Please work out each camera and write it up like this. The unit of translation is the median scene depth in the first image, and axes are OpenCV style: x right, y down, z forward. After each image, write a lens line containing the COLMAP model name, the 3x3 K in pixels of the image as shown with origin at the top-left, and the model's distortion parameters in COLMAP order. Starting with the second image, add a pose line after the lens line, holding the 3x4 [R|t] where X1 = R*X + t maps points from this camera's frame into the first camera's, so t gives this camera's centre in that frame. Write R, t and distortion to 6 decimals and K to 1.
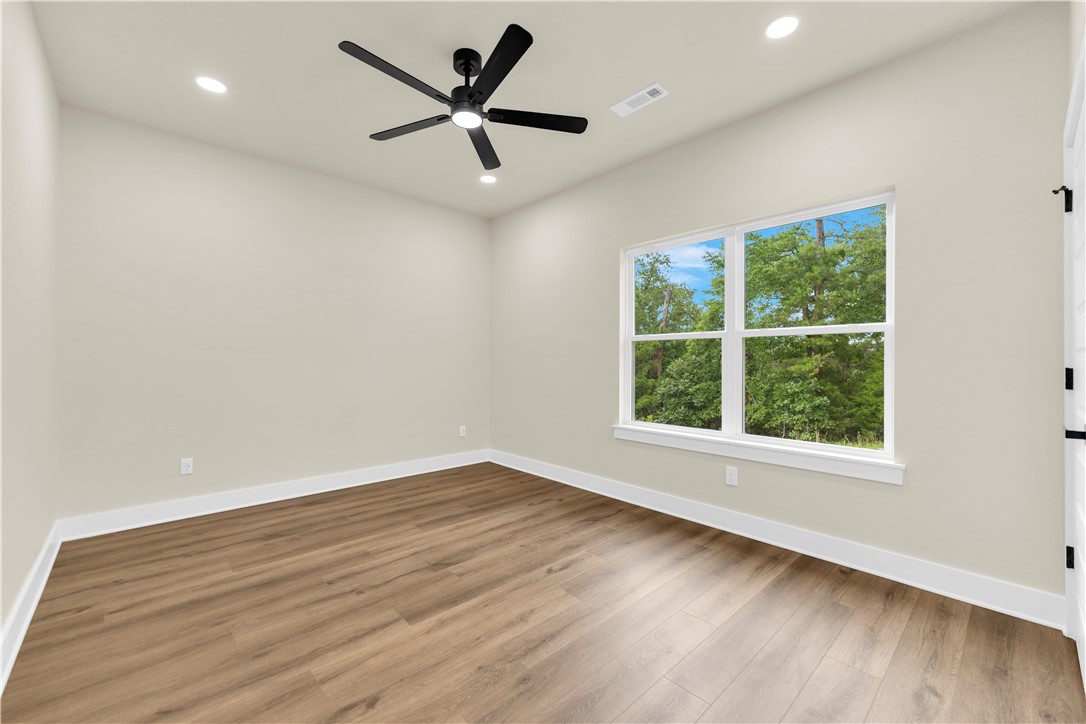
lens RADIAL K [[439.0, 0, 539.9], [0, 439.0, 365.3], [0, 0, 1]] dist [0.002059, 0.000105]
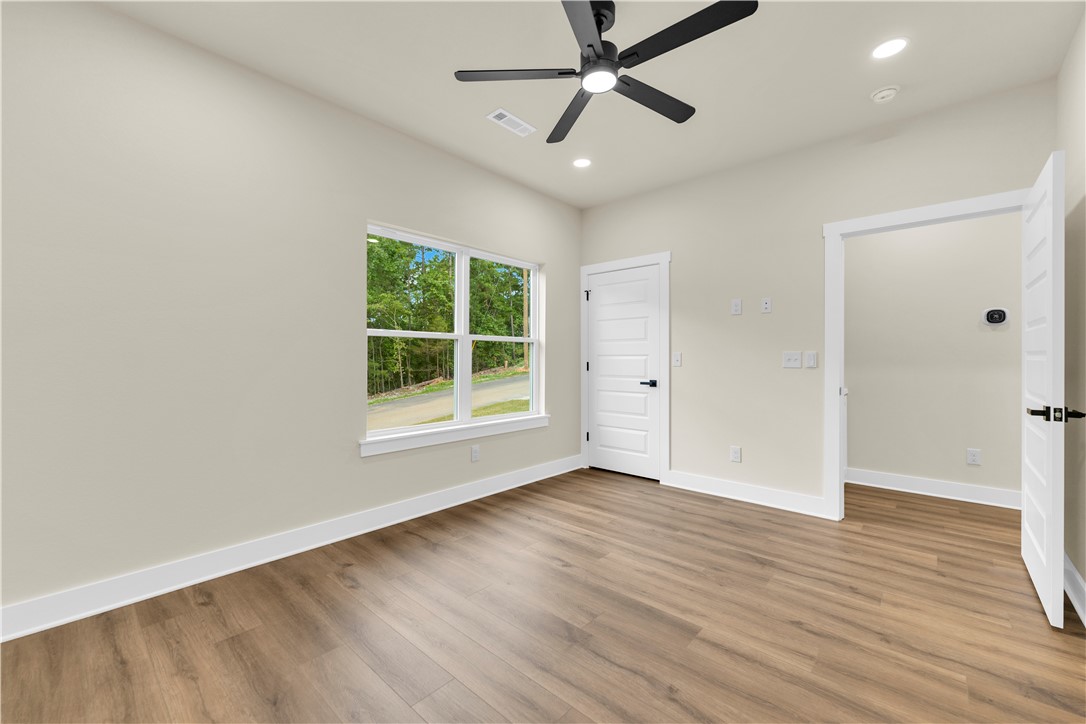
lens RADIAL K [[439.0, 0, 539.9], [0, 439.0, 365.3], [0, 0, 1]] dist [0.002059, 0.000105]
pose [[-0.094027, -0.017253, 0.995420, -1.048787], [0.009185, 0.999792, 0.018197, -0.018307], [-0.995527, 0.010854, -0.093849, 1.232271]]
